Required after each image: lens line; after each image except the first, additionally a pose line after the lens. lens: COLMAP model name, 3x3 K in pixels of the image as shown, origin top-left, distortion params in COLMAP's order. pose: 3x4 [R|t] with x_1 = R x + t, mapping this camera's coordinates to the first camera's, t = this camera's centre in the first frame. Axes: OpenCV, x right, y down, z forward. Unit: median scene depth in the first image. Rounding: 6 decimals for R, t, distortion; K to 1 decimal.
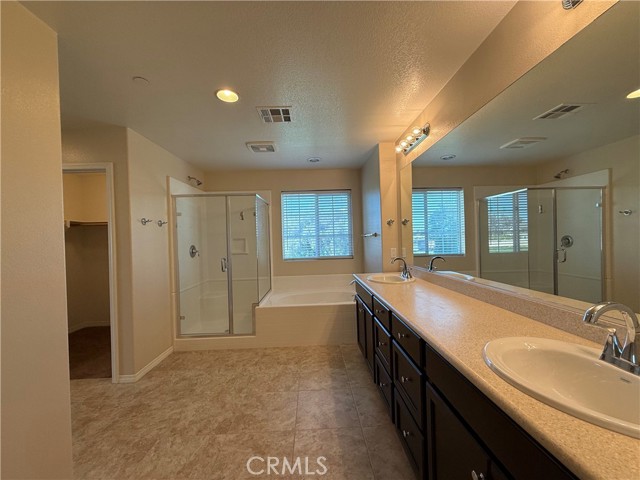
lens RADIAL K [[254.9, 0, 318.2], [0, 254.9, 240.4], [0, 0, 1]] dist [-0.000712, 0.000021]
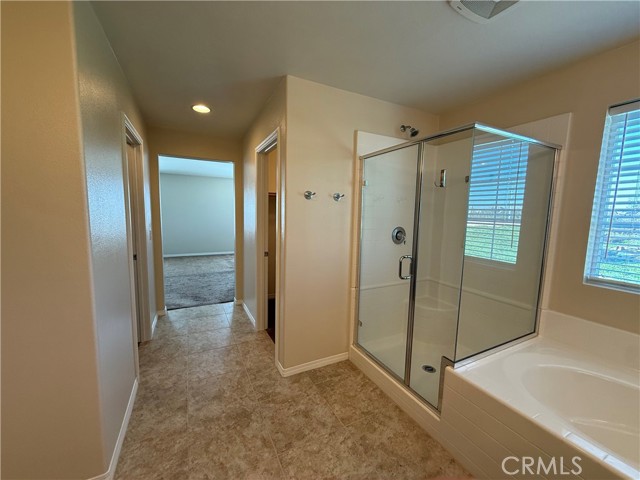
lens RADIAL K [[254.9, 0, 318.2], [0, 254.9, 240.4], [0, 0, 1]] dist [-0.000712, 0.000021]
pose [[0.429715, 0.138299, -0.892311, 0.053935], [-0.038578, 0.990111, 0.134879, -0.037133], [0.902140, -0.023536, 0.430800, 0.587624]]
